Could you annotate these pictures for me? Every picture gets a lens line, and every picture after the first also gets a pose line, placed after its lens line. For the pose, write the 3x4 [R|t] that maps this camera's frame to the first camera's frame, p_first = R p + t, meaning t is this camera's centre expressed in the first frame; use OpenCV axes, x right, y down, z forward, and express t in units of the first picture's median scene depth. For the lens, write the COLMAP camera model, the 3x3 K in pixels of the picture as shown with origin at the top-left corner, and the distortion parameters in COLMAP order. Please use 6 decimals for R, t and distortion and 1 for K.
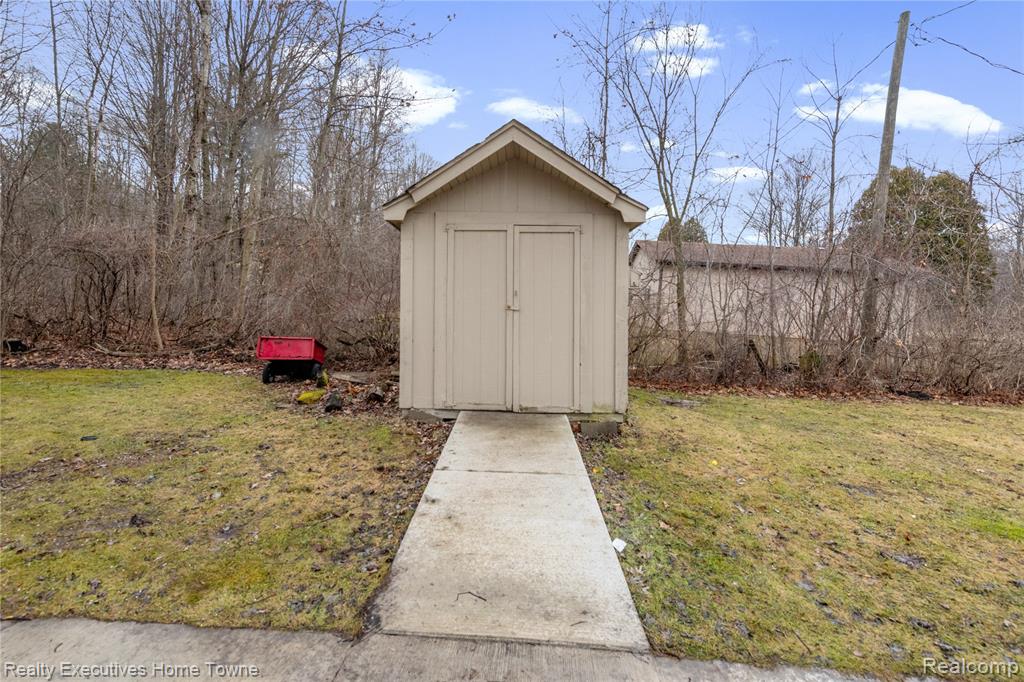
lens RADIAL K [[417.4, 0, 511.4], [0, 417.4, 300.2], [0, 0, 1]] dist [-0.002378, -0.000600]
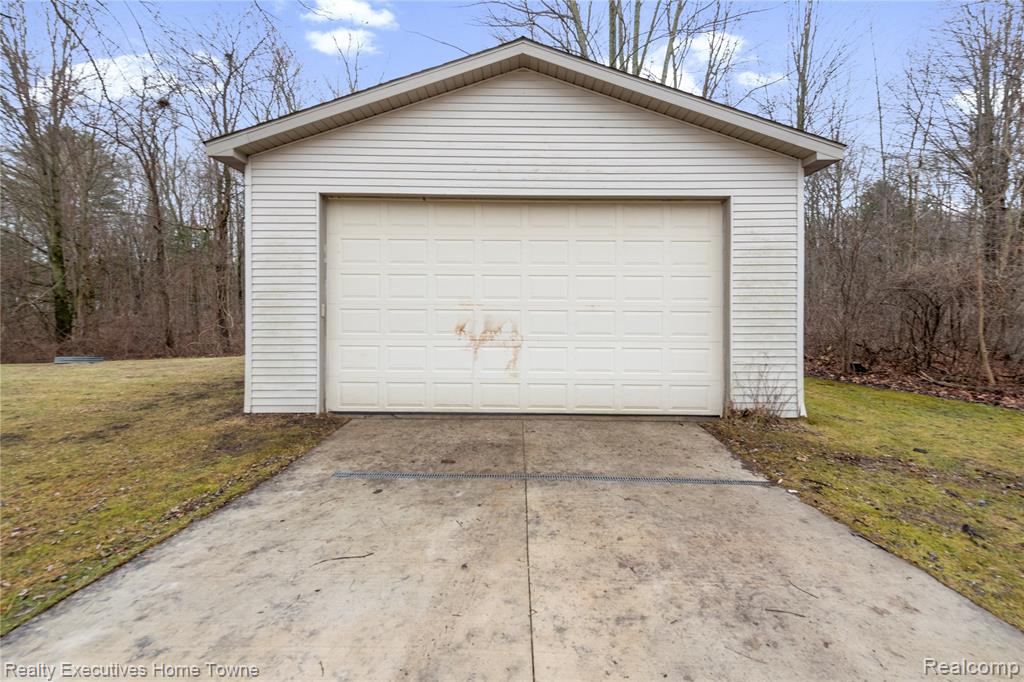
lens RADIAL K [[409.4, 0, 520.3], [0, 409.4, 325.2], [0, 0, 1]] dist [0.017409, -0.000355]
pose [[0.024464, -0.018022, -0.999538, 0.083532], [0.006997, 0.999816, -0.017856, -0.007392], [0.999676, -0.006557, 0.024585, -0.092745]]
